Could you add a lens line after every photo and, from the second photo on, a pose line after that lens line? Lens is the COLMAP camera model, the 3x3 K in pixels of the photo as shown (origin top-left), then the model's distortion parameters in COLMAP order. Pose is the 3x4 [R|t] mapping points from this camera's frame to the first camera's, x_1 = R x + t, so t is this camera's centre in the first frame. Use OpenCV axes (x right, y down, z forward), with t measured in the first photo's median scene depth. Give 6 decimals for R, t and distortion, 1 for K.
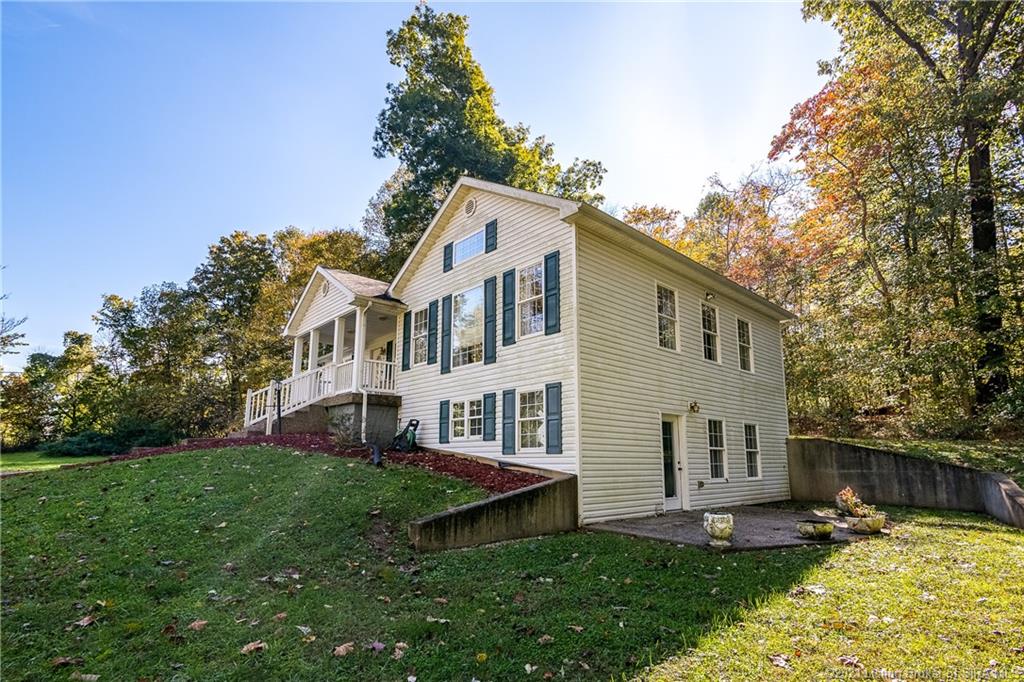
lens RADIAL K [[508.1, 0, 519.7], [0, 508.1, 381.5], [0, 0, 1]] dist [-0.002381, -0.000579]
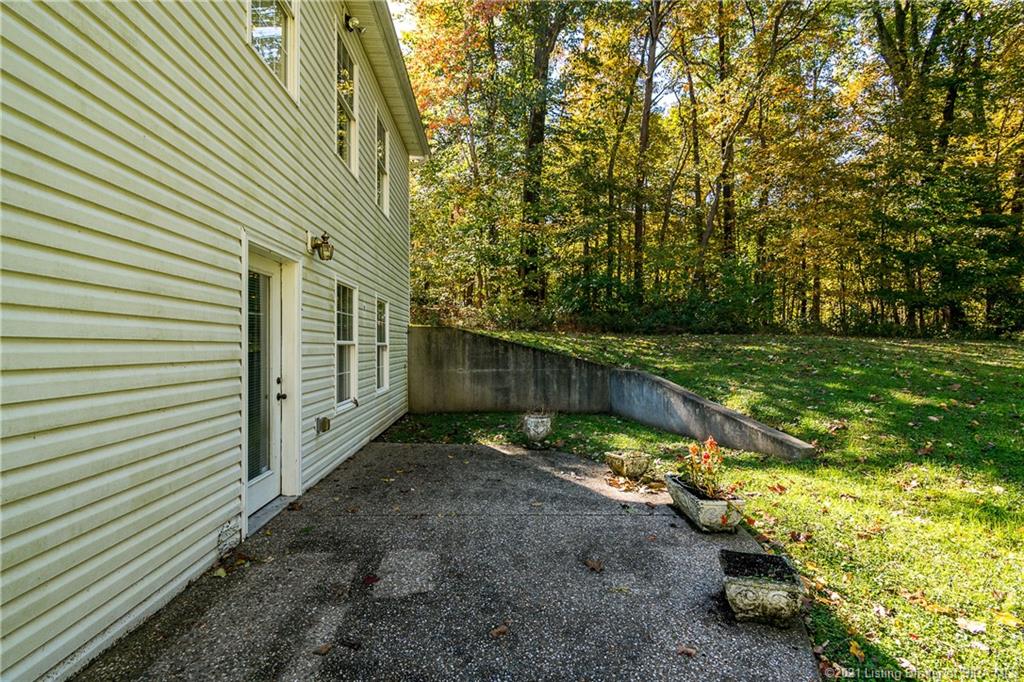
lens RADIAL K [[508.1, 0, 517.8], [0, 508.1, 344.0], [0, 0, 1]] dist [-0.002381, -0.000579]
pose [[0.650651, -0.003088, 0.759370, 0.111604], [-0.111144, 0.988836, 0.099253, 0.059744], [-0.751199, -0.148979, 0.643044, 0.509025]]
